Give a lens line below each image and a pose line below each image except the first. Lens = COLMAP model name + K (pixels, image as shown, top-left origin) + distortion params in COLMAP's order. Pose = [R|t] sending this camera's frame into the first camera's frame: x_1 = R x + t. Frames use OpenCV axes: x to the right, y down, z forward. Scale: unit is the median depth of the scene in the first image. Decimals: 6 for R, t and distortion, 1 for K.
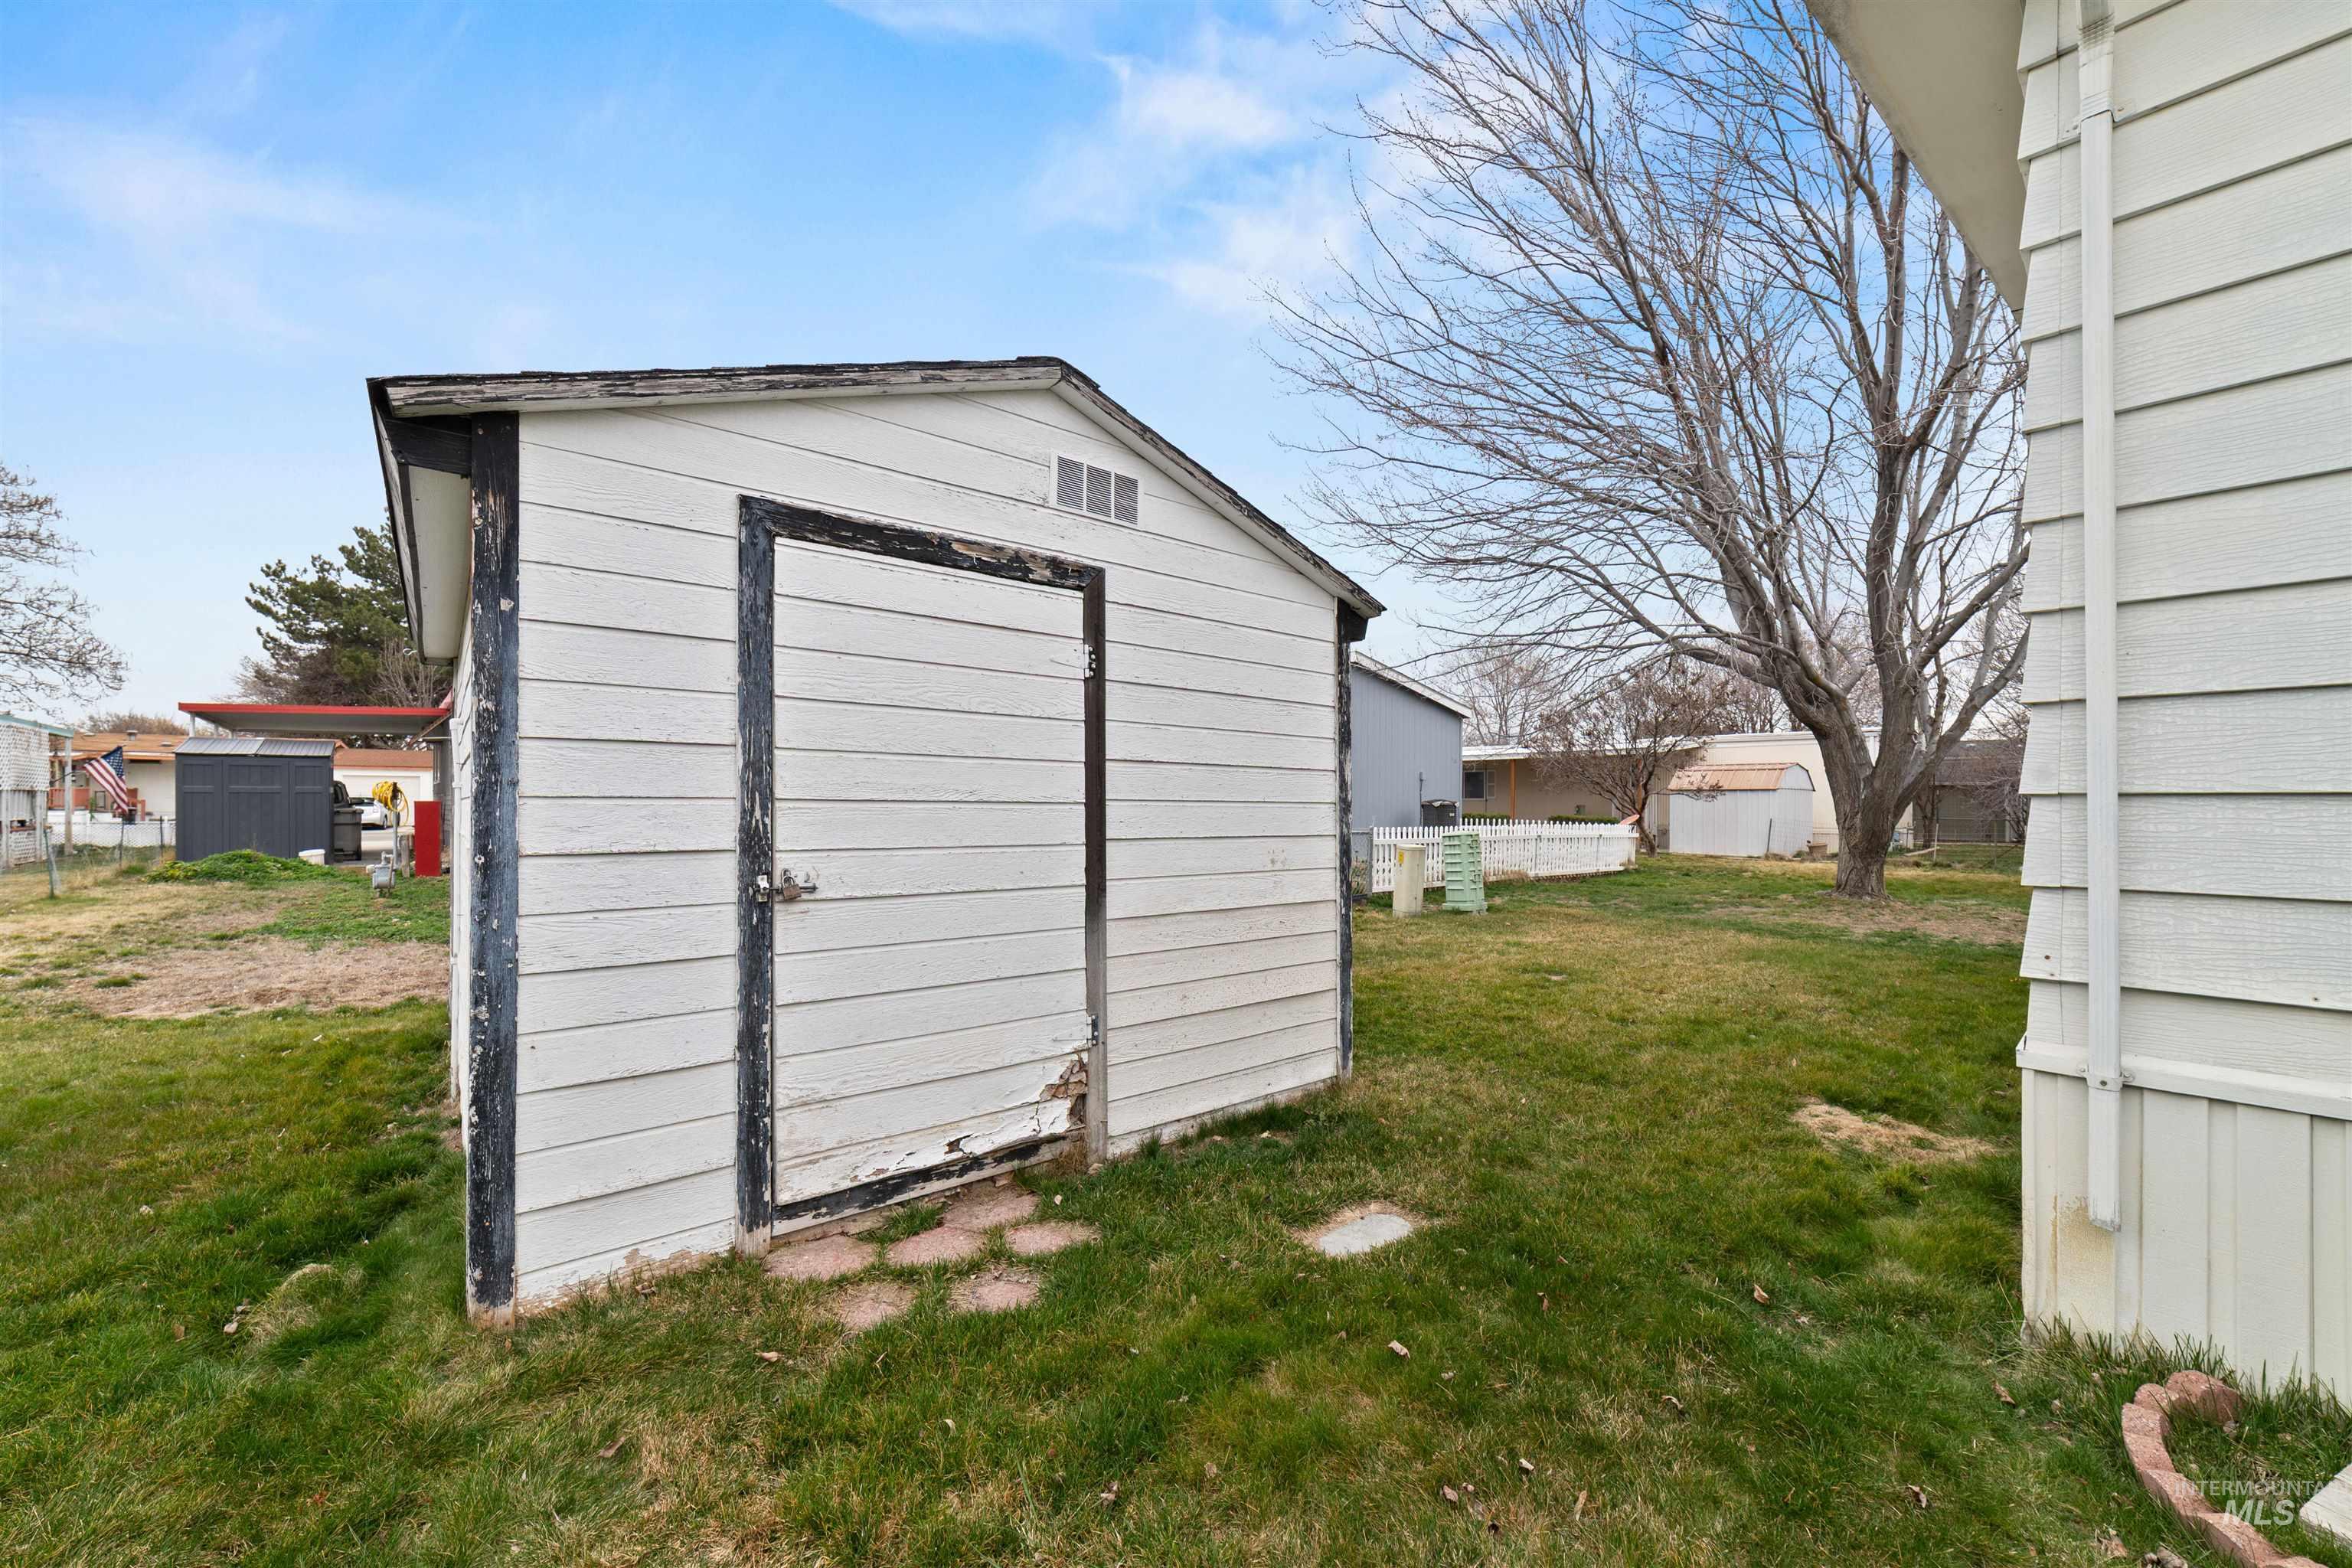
lens RADIAL K [[910.8, 0, 1172.2], [0, 910.8, 788.7], [0, 0, 1]] dist [-0.021793, 0.010706]
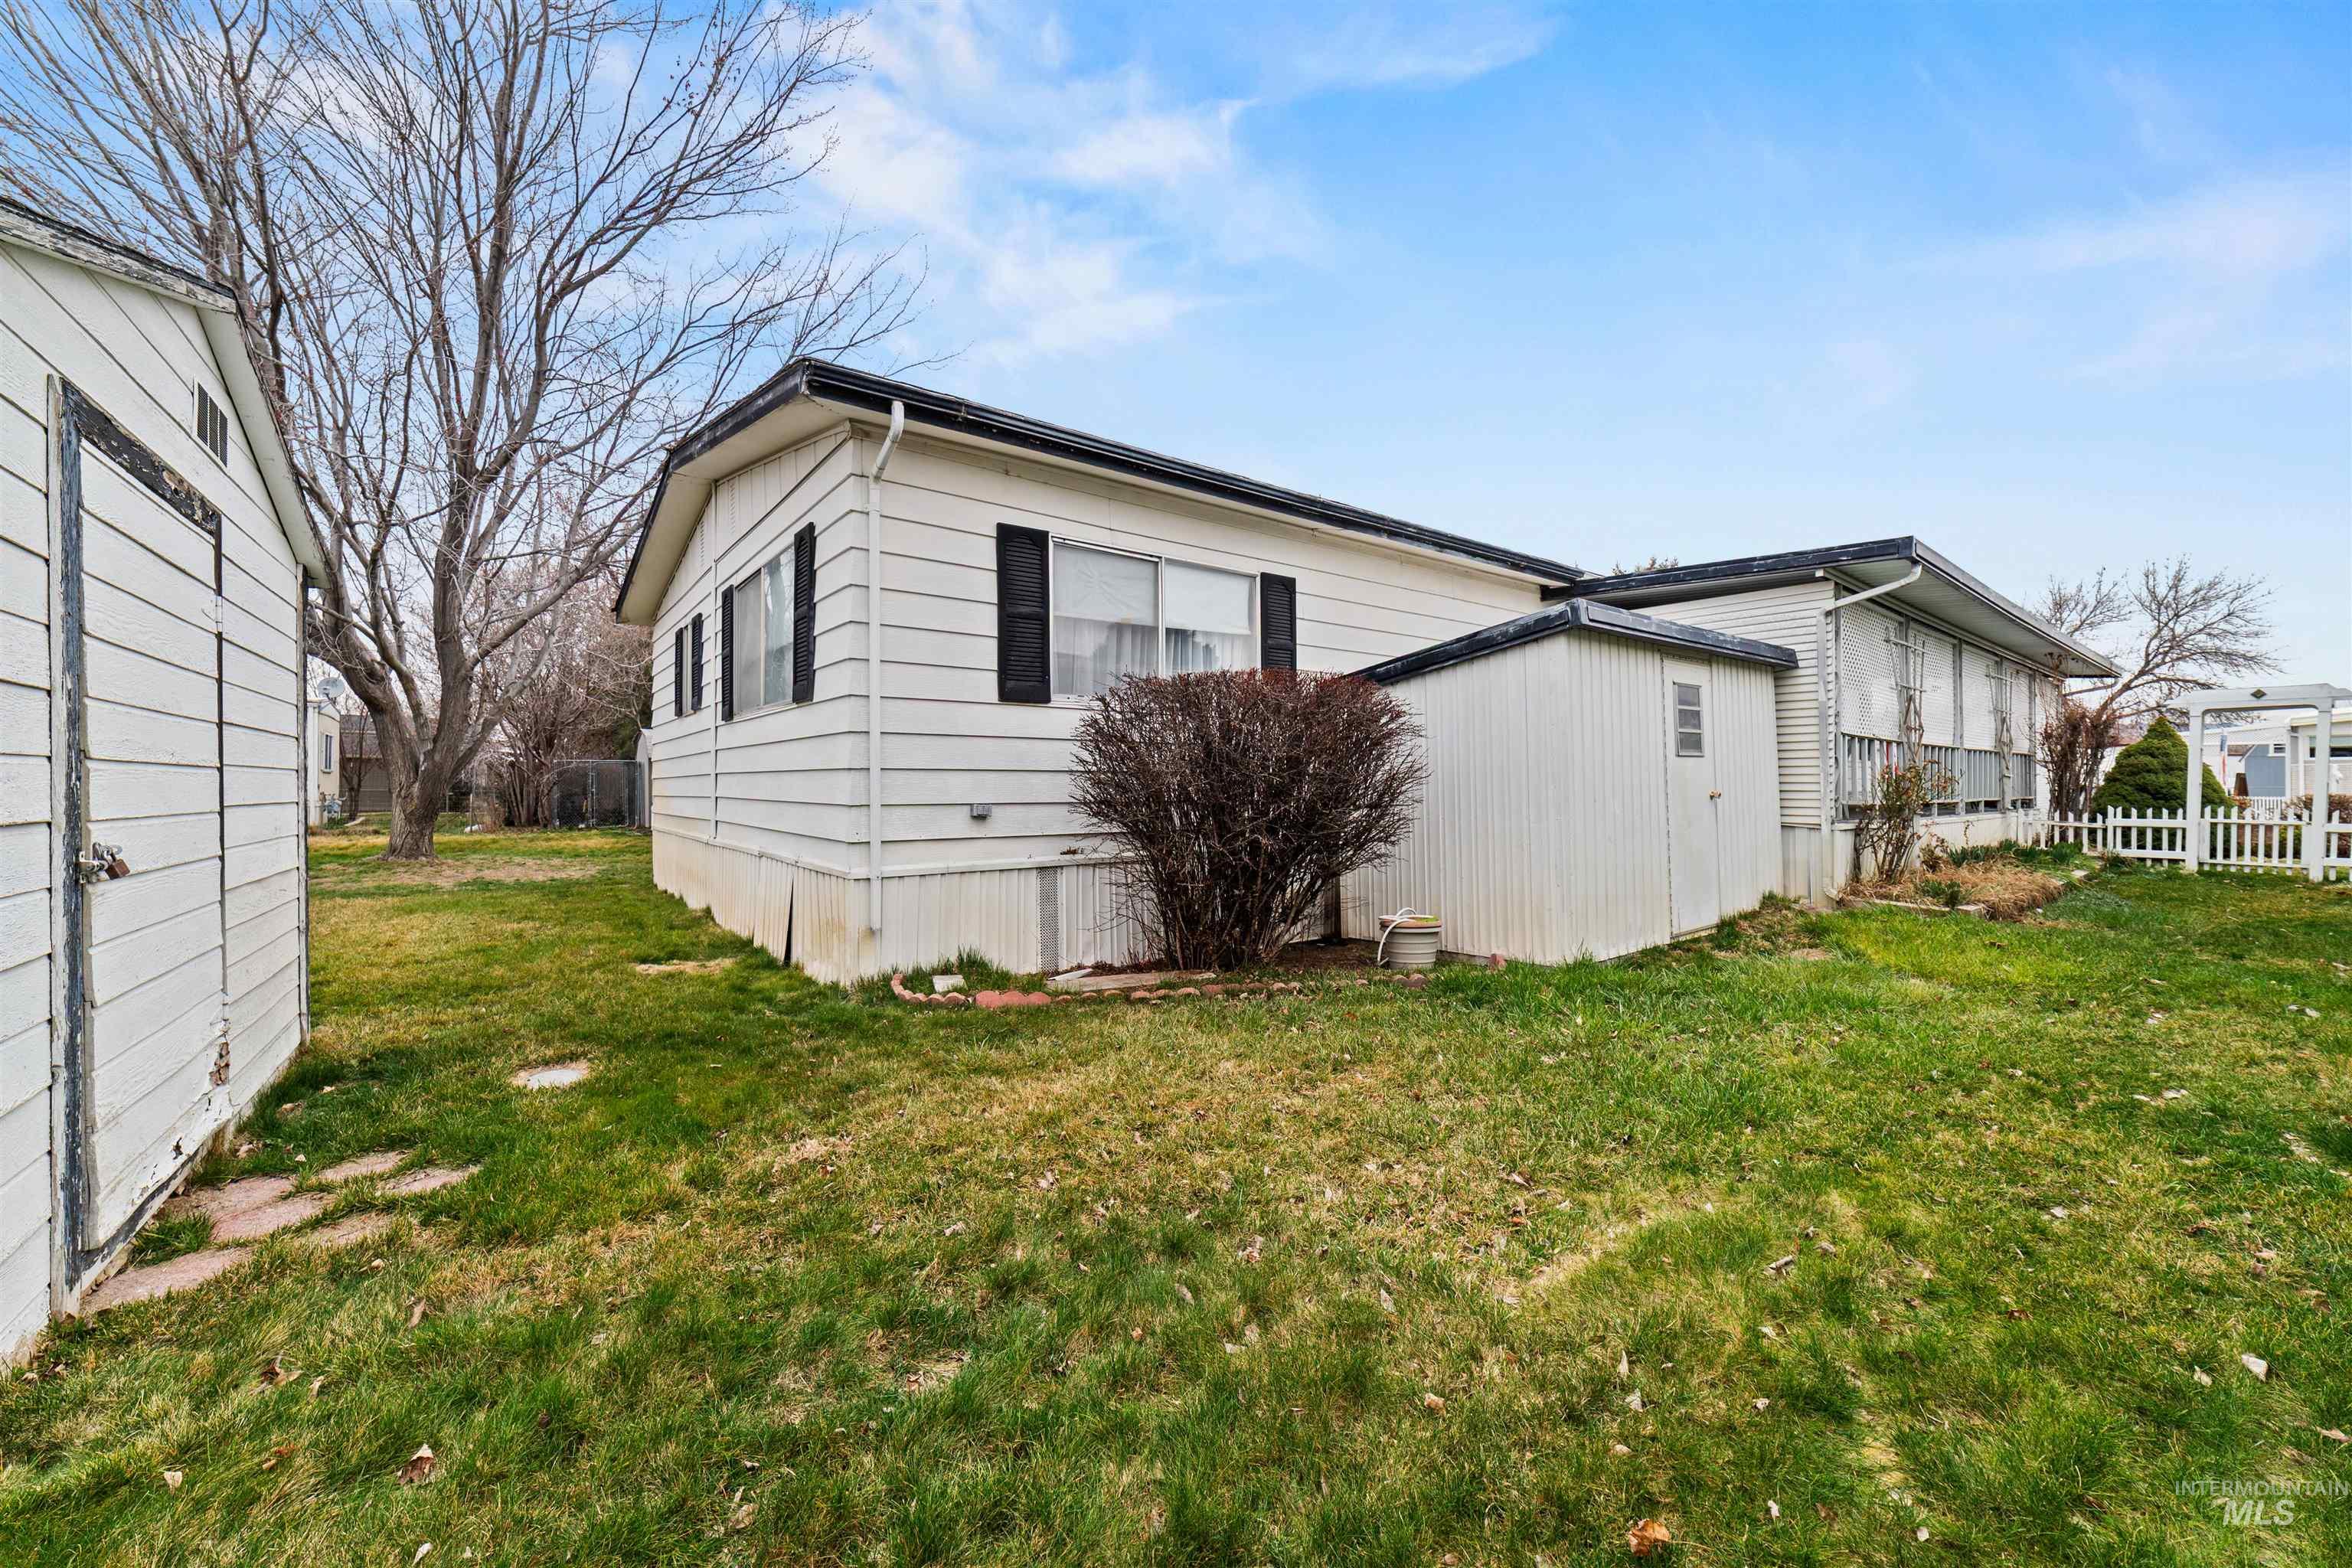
lens RADIAL K [[910.8, 0, 1172.2], [0, 910.8, 788.7], [0, 0, 1]] dist [-0.021793, 0.010706]
pose [[0.064635, -0.010922, 0.997849, -0.965201], [-0.020263, 0.999720, 0.012255, 0.005723], [-0.997703, -0.021011, 0.064395, -0.028476]]
